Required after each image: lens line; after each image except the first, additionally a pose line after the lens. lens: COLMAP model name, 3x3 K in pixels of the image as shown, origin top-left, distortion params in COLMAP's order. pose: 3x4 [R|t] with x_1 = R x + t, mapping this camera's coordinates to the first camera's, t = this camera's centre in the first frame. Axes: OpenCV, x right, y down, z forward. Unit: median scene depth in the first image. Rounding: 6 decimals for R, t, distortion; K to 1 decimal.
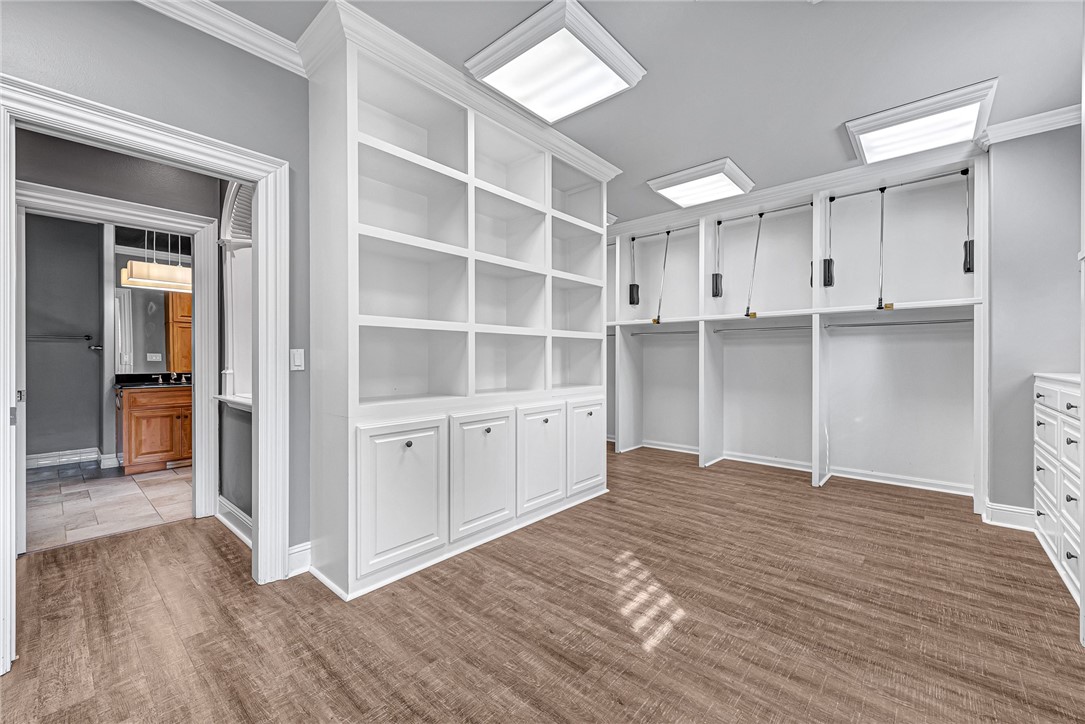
lens RADIAL K [[435.6, 0, 546.2], [0, 435.6, 358.6], [0, 0, 1]] dist [0.012723, -0.003686]
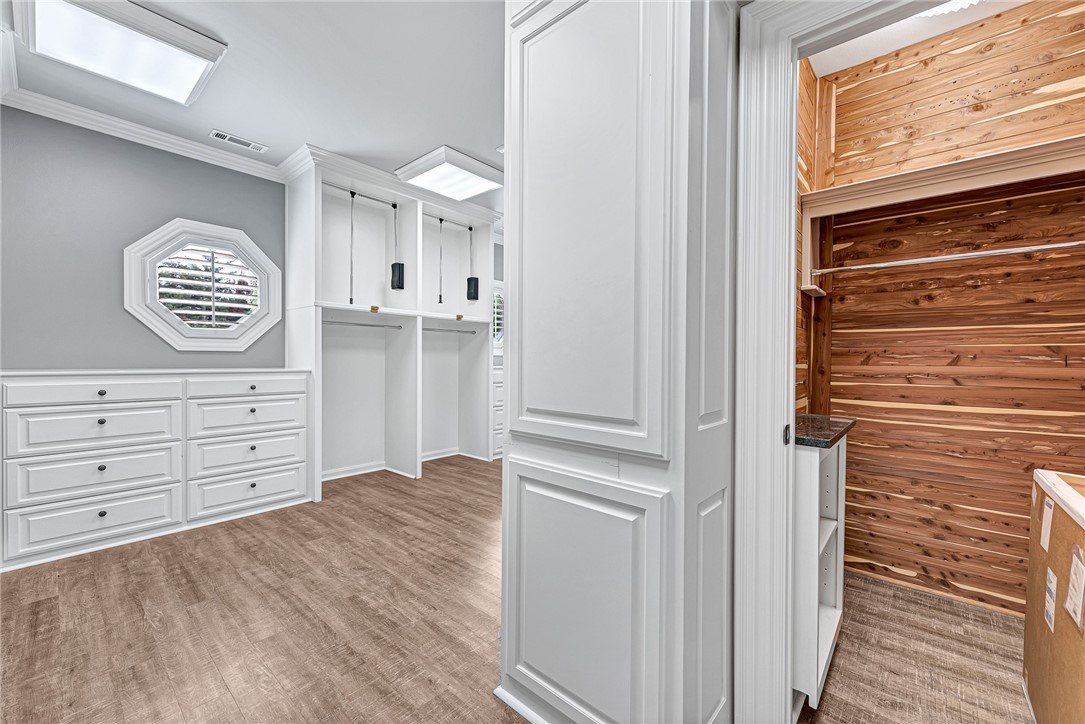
lens RADIAL K [[435.6, 0, 542.2], [0, 435.6, 363.5], [0, 0, 1]] dist [0.012723, -0.003686]
pose [[-0.999977, -0.006675, 0.001440, 0.157017], [-0.006655, 0.999887, 0.013503, -0.002029], [-0.001530, 0.013493, -0.999908, 2.127819]]
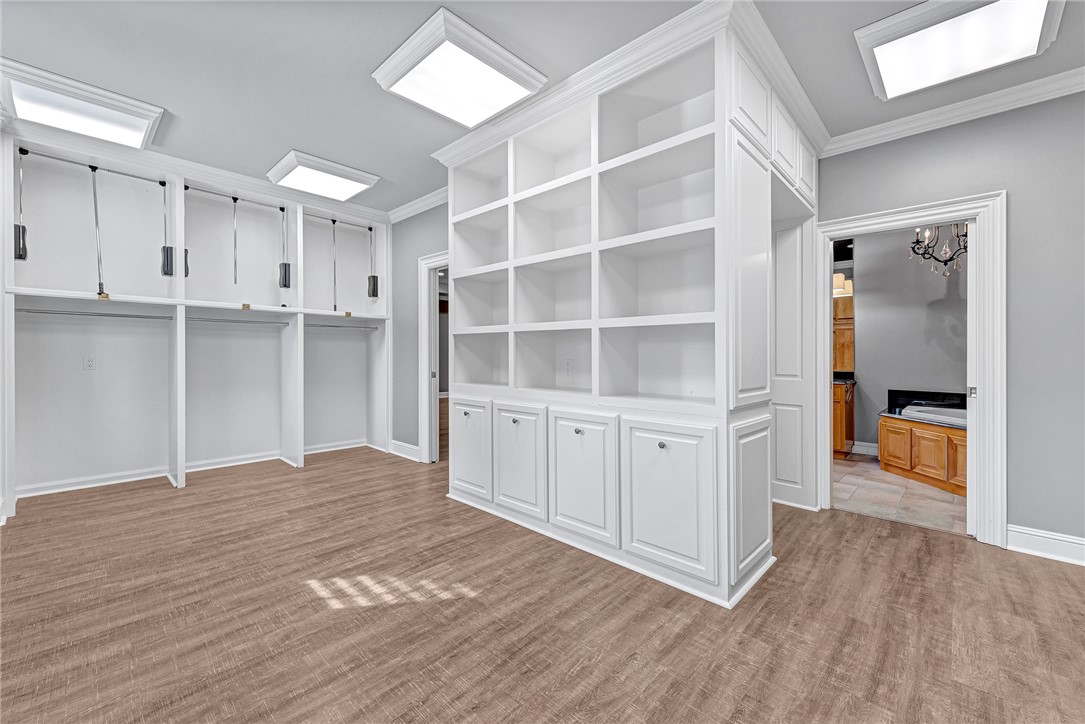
lens RADIAL K [[435.6, 0, 541.2], [0, 435.6, 357.0], [0, 0, 1]] dist [0.012723, -0.003686]
pose [[-0.037659, 0.005327, -0.999276, 1.038027], [-0.009690, 0.999937, 0.005696, -0.002684], [0.999244, 0.009898, -0.037605, 1.203278]]
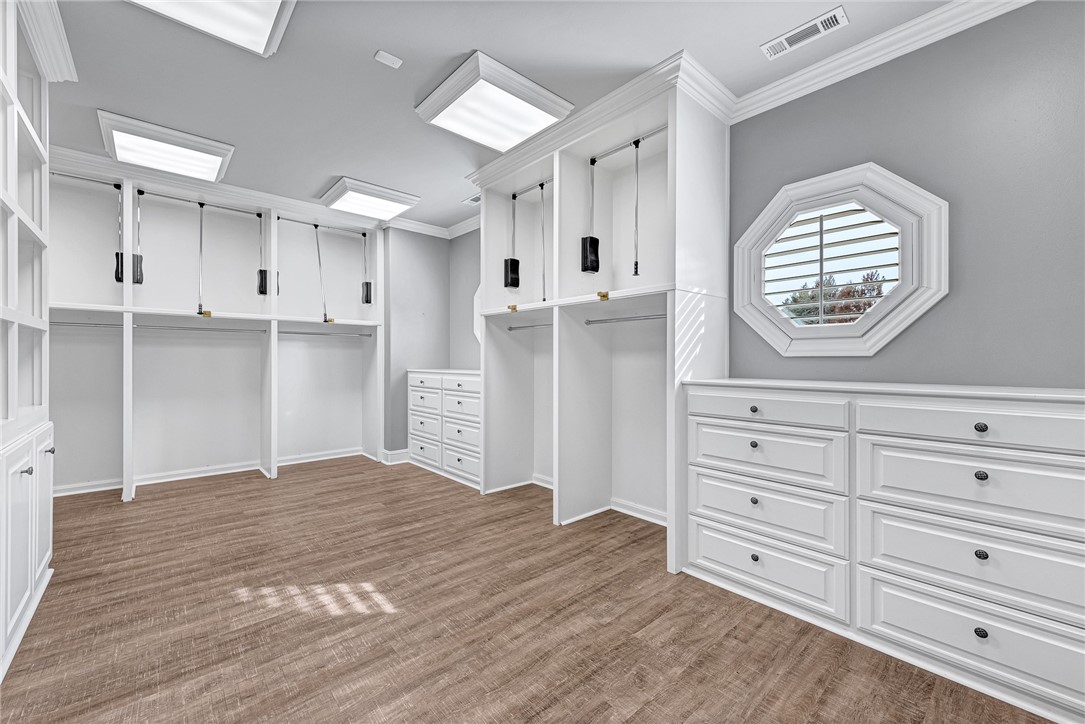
lens RADIAL K [[435.6, 0, 539.7], [0, 435.6, 361.7], [0, 0, 1]] dist [0.012723, -0.003686]
pose [[0.125515, -0.004356, 0.992082, -0.613772], [0.000981, 0.999990, 0.004267, -0.004635], [-0.992091, 0.000438, 0.125519, 0.328927]]
